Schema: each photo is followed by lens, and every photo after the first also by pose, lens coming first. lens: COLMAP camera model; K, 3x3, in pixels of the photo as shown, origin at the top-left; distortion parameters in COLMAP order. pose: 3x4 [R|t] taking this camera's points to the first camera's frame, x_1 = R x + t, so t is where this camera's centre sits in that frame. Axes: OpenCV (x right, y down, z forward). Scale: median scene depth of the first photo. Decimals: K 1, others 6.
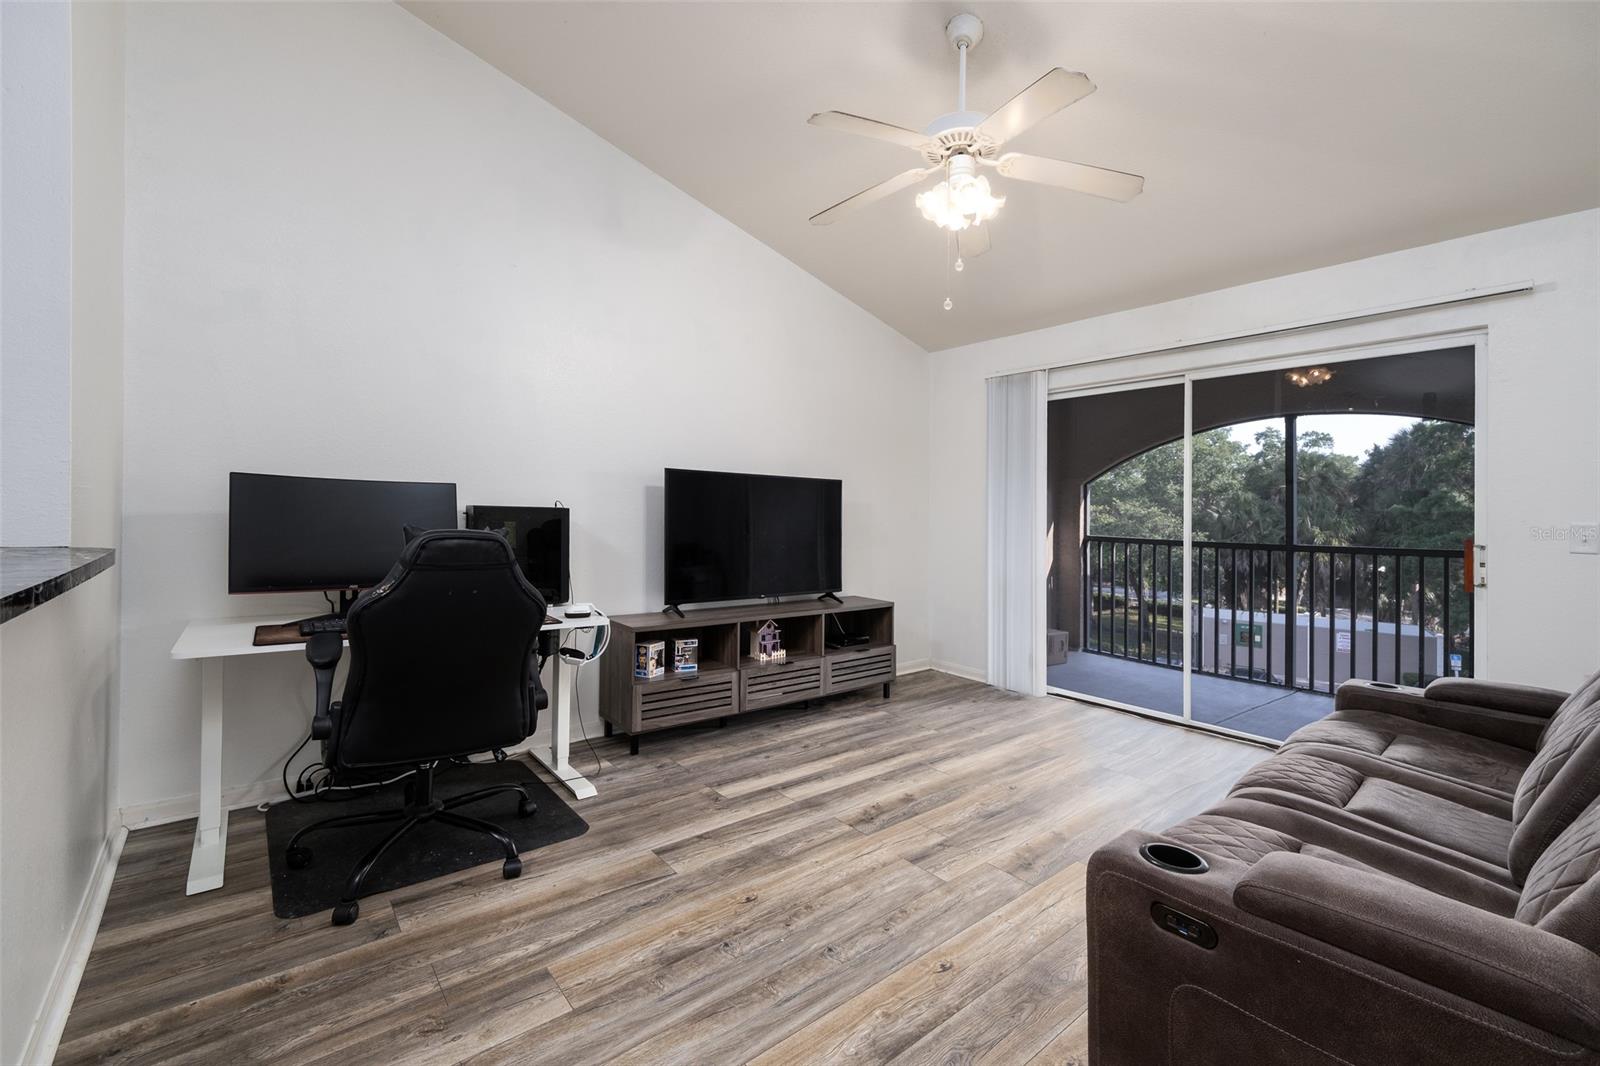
lens RADIAL K [[679.3, 0, 802.8], [0, 679.3, 522.6], [0, 0, 1]] dist [0.003802, 0.000111]
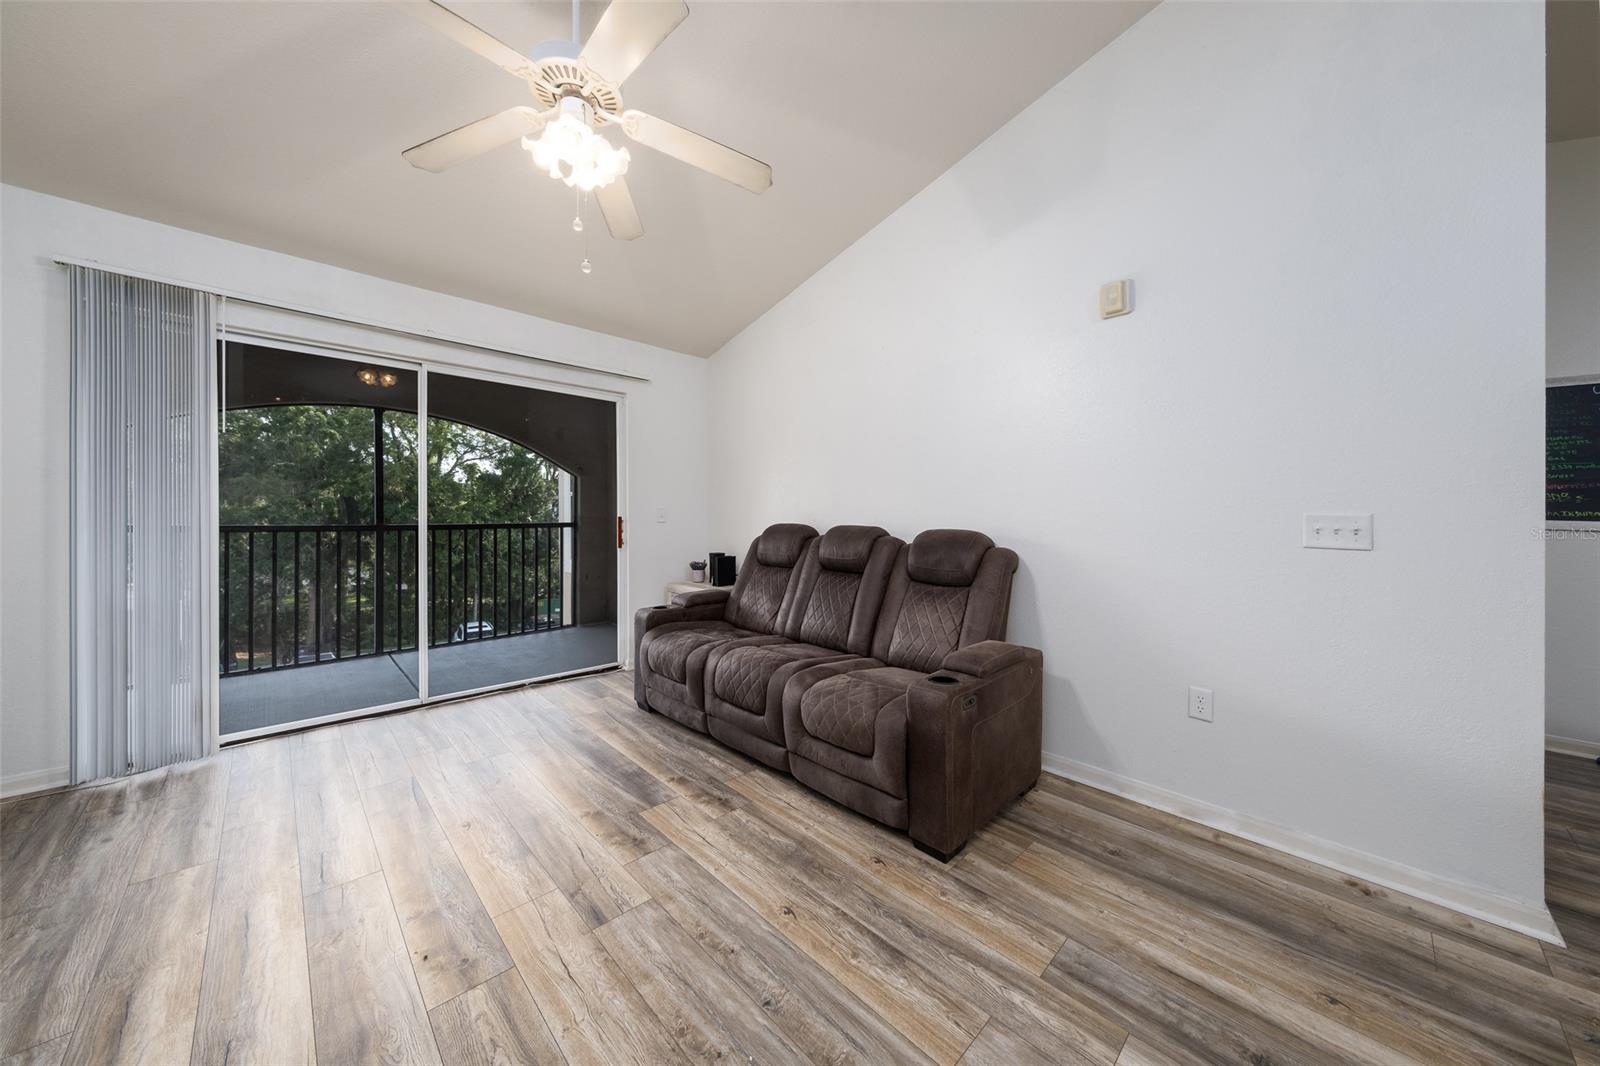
lens RADIAL K [[547.2, 0, 828.2], [0, 547.2, 502.1], [0, 0, 1]] dist [0.001206, 0.000021]
pose [[-0.108270, -0.006161, 0.994102, -0.507009], [-0.002419, 0.999979, 0.005934, -0.024995], [-0.994119, -0.001763, -0.108282, 0.747885]]
